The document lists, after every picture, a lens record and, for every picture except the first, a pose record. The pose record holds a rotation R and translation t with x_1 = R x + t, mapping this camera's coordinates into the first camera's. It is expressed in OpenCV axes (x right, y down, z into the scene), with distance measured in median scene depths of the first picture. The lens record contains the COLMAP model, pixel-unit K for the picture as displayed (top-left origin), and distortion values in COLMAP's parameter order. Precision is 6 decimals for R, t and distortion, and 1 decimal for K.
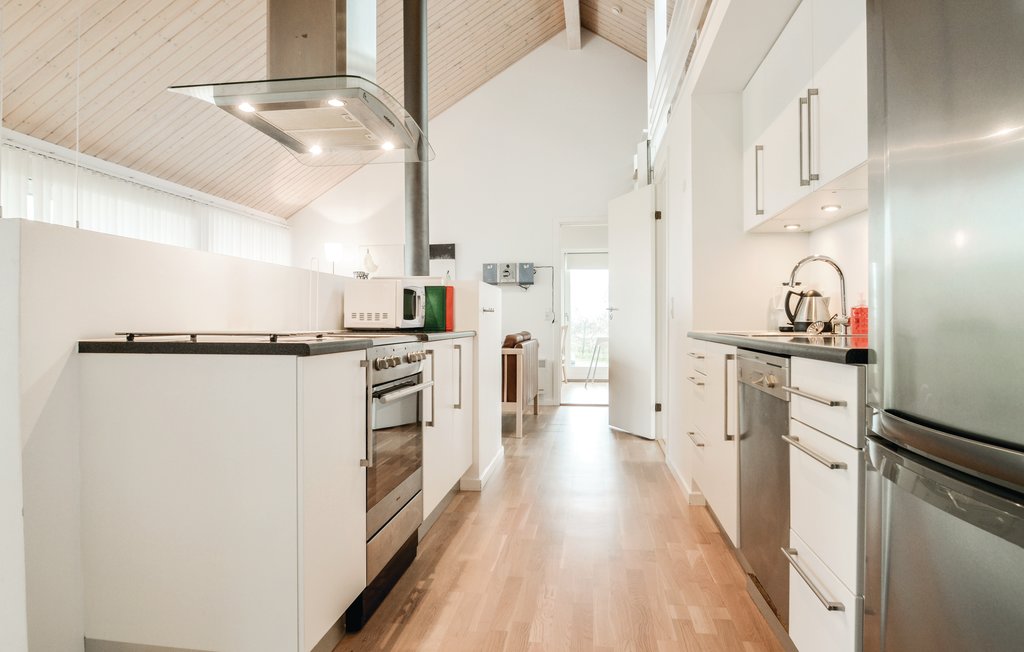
lens RADIAL K [[617.8, 0, 521.1], [0, 617.8, 325.9], [0, 0, 1]] dist [-0.023381, 0.000656]
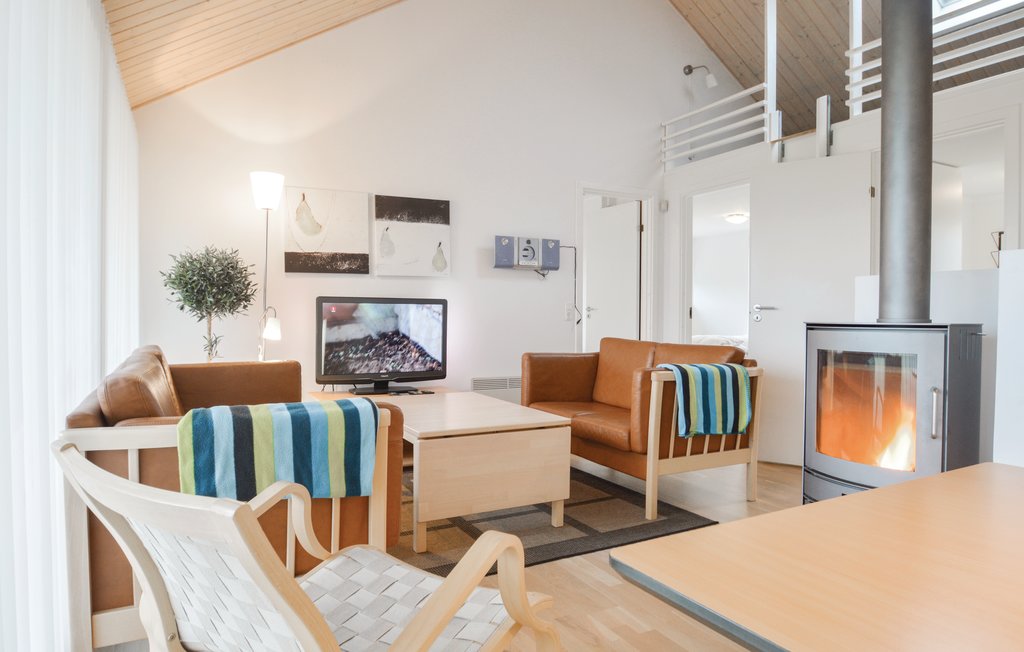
lens RADIAL K [[617.8, 0, 521.1], [0, 617.8, 325.9], [0, 0, 1]] dist [-0.023381, 0.000656]
pose [[0.809962, -0.006091, 0.586450, -1.356336], [0.001030, 0.999959, 0.008964, -0.029013], [-0.586481, -0.006657, 0.809936, 1.398647]]
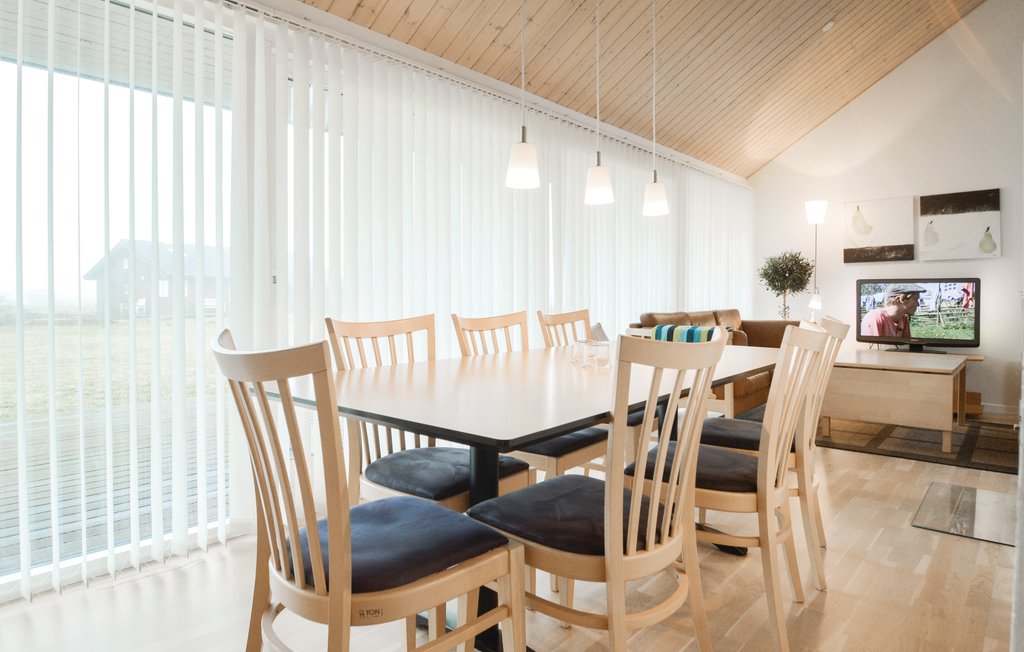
lens RADIAL K [[614.9, 0, 487.9], [0, 614.9, 305.2], [0, 0, 1]] dist [-0.032422, -0.000414]
pose [[0.816598, 0.008614, -0.577143, -0.605236], [-0.005716, 0.999960, 0.006837, -0.002282], [0.577179, -0.002284, 0.816615, 0.312304]]
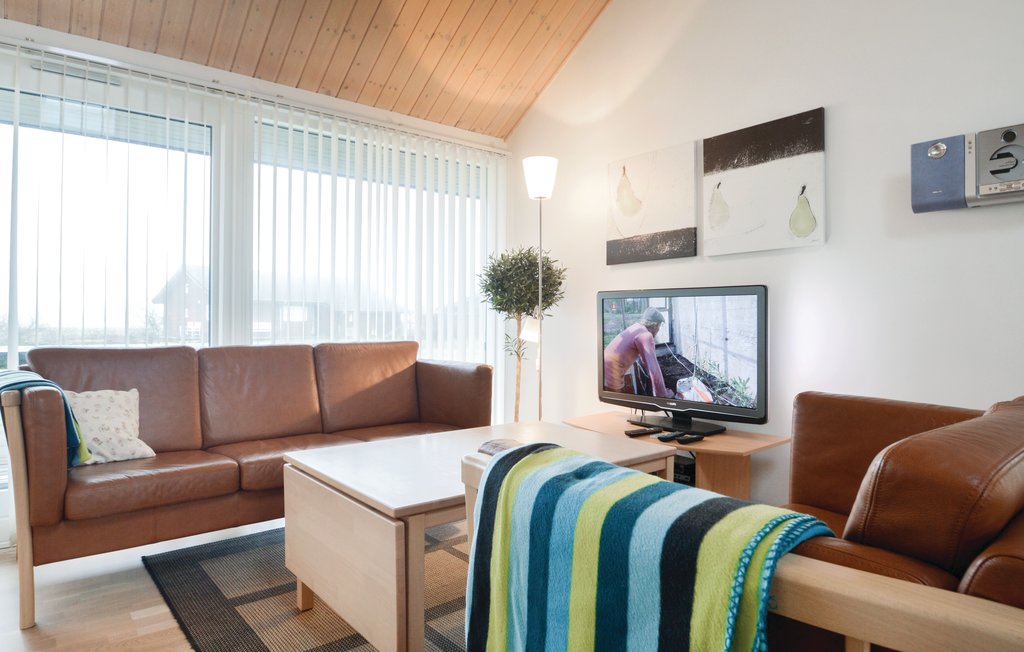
lens RADIAL K [[611.2, 0, 512.0], [0, 611.2, 326.0], [0, 0, 1]] dist [-0.027457, 0.001073]
pose [[0.725350, 0.009817, -0.688310, 0.009786], [-0.016066, 0.999867, -0.002670, -0.012974], [0.688193, 0.012995, 0.725412, 2.009220]]
